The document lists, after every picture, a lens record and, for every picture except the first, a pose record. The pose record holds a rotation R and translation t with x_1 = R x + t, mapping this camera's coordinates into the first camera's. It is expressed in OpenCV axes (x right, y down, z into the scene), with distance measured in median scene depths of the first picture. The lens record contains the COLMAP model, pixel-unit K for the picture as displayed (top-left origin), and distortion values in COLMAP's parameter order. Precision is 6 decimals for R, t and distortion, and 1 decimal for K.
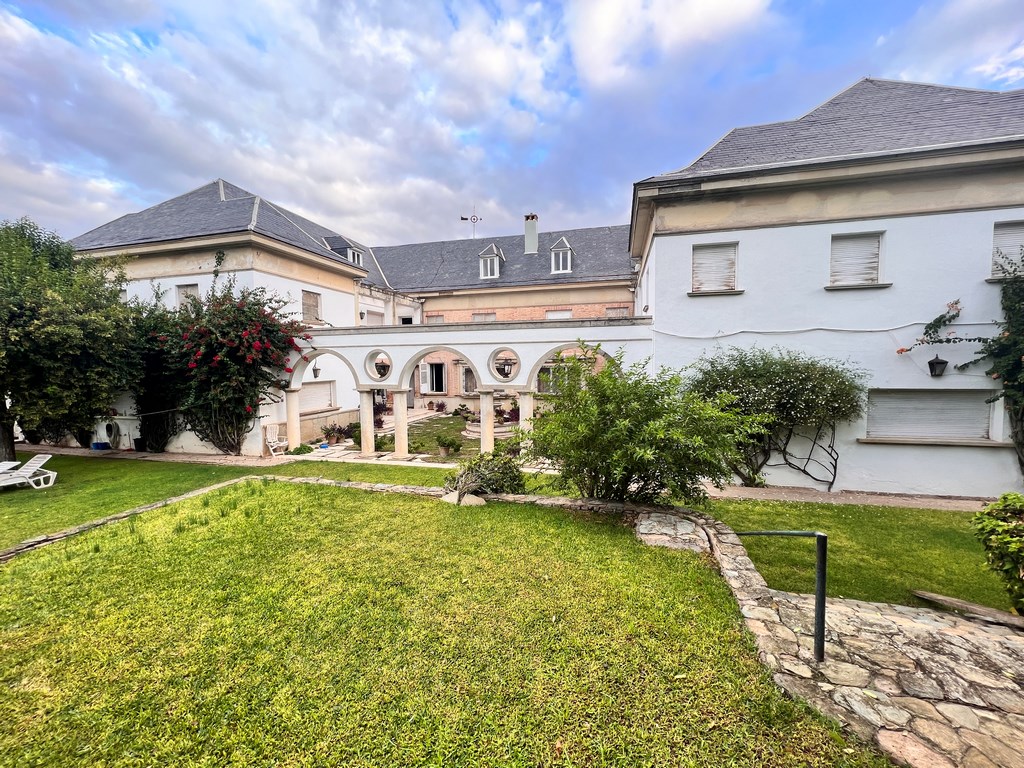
lens RADIAL K [[406.6, 0, 512.0], [0, 406.6, 384.0], [0, 0, 1]] dist [-0.000650, -0.000271]
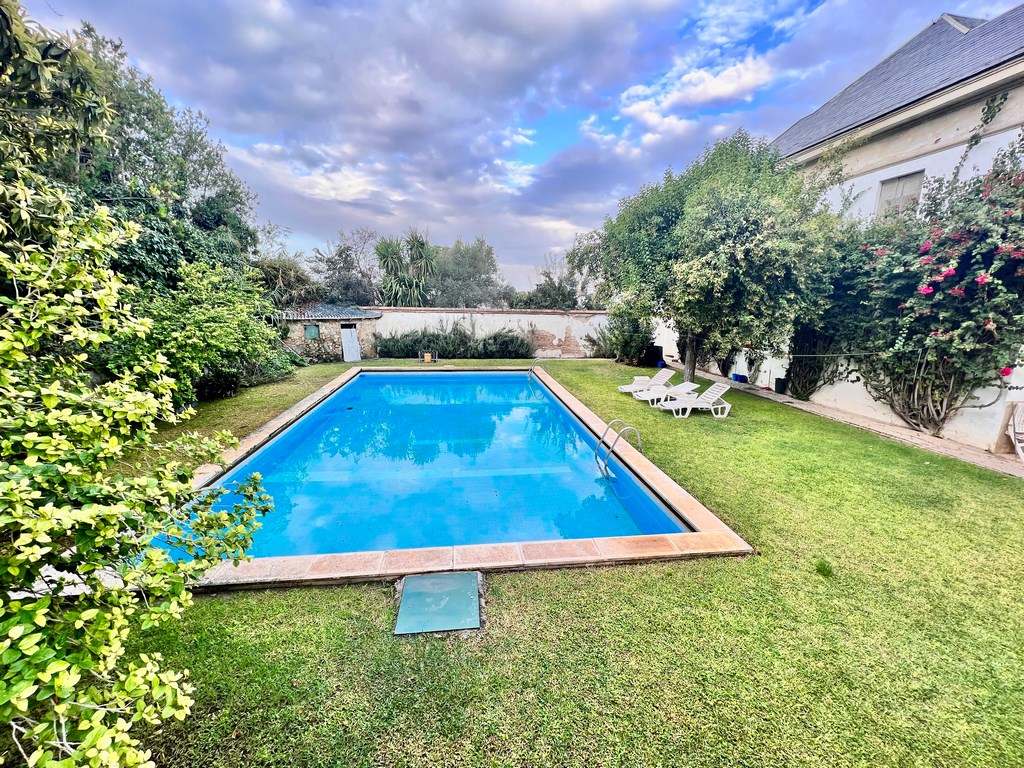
lens RADIAL K [[406.6, 0, 512.0], [0, 406.6, 384.0], [0, 0, 1]] dist [-0.000650, -0.000271]
pose [[0.372778, 0.207530, -0.904416, -0.360435], [-0.073110, 0.978208, 0.194328, 0.017040], [0.925036, -0.006319, 0.379827, 0.126384]]
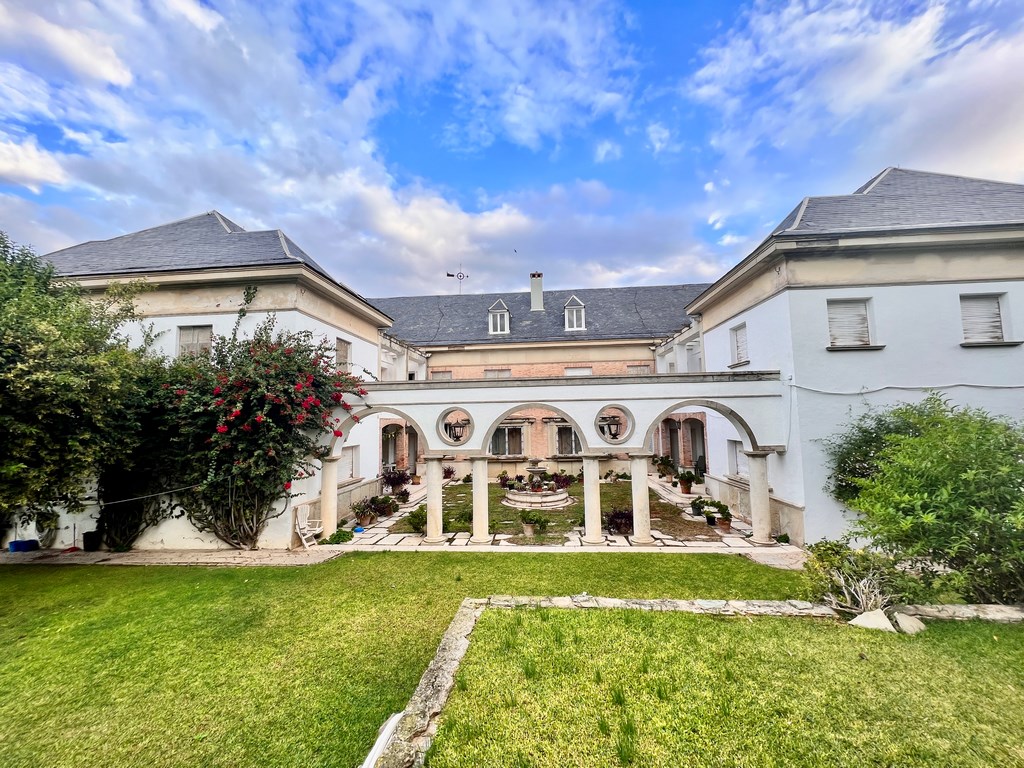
lens RADIAL K [[406.6, 0, 512.0], [0, 406.6, 384.0], [0, 0, 1]] dist [-0.000650, -0.000271]
pose [[0.985488, 0.007915, 0.169562, -0.339642], [0.016906, 0.989369, -0.144443, -0.009174], [-0.168902, 0.145213, 0.974877, 0.151088]]
